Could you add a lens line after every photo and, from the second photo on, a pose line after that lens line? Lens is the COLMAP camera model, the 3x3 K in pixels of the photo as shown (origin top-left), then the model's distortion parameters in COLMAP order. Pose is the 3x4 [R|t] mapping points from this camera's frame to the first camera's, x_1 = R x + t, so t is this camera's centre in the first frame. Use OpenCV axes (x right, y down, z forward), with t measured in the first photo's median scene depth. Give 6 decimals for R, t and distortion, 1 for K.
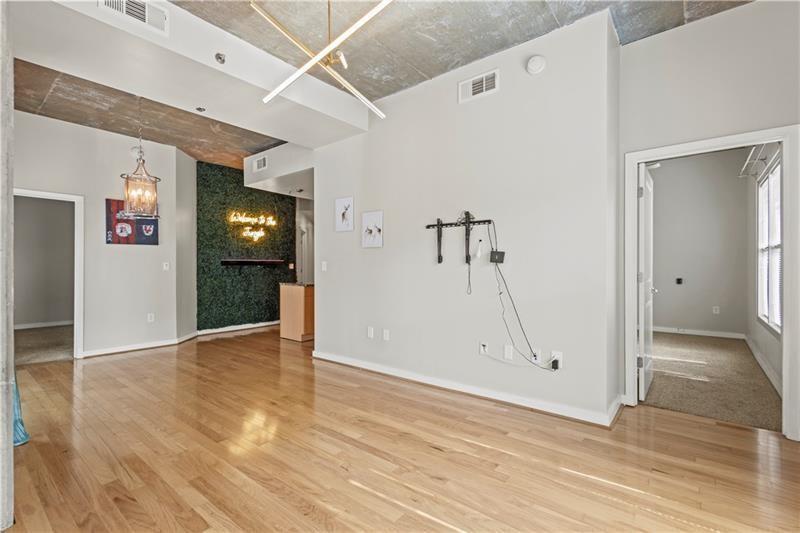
lens RADIAL K [[367.5, 0, 402.3], [0, 367.5, 267.5], [0, 0, 1]] dist [0.009477, -0.002127]
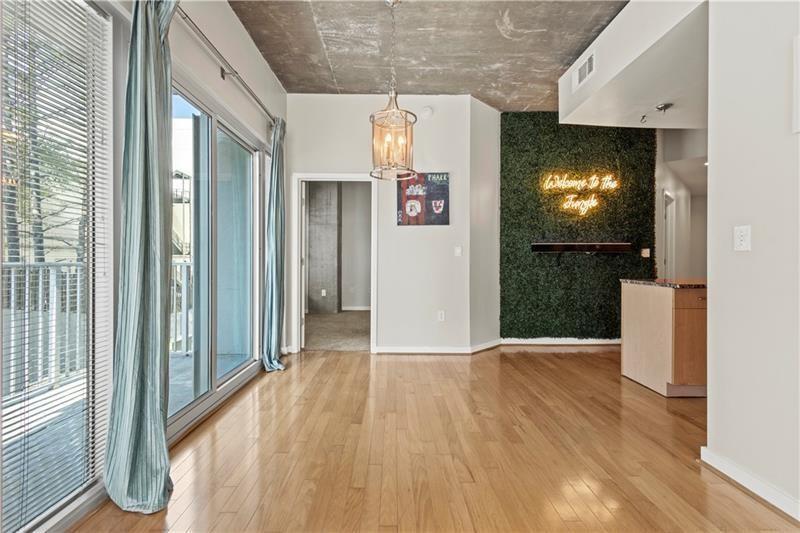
lens RADIAL K [[367.5, 0, 395.7], [0, 367.5, 263.0], [0, 0, 1]] dist [0.009477, -0.002127]
pose [[0.627336, 0.004920, -0.778733, -0.101017], [-0.004499, 0.999986, 0.002694, 0.016091], [0.778736, 0.001813, 0.627350, 0.348998]]
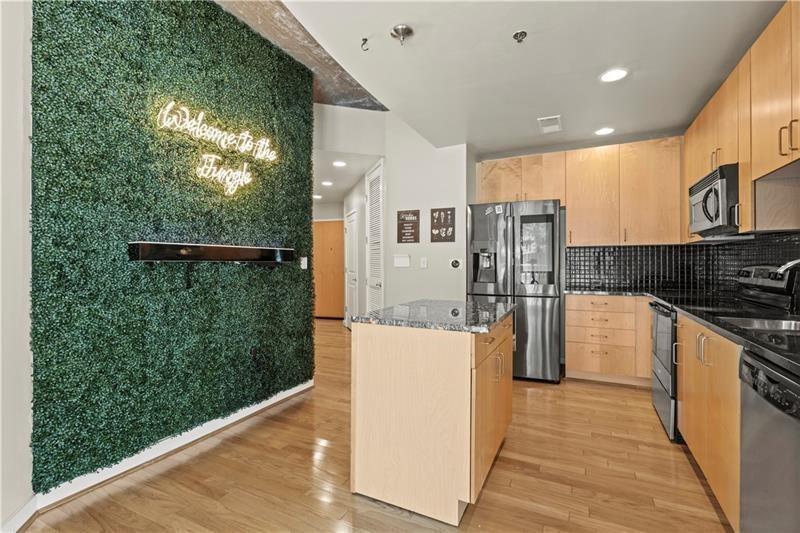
lens RADIAL K [[367.5, 0, 399.1], [0, 367.5, 265.3], [0, 0, 1]] dist [0.009477, -0.002127]
pose [[0.976370, -0.000459, 0.216105, -0.339577], [0.000934, 0.999997, -0.002092, 0.000336], [-0.216104, 0.002245, 0.976368, 0.651441]]
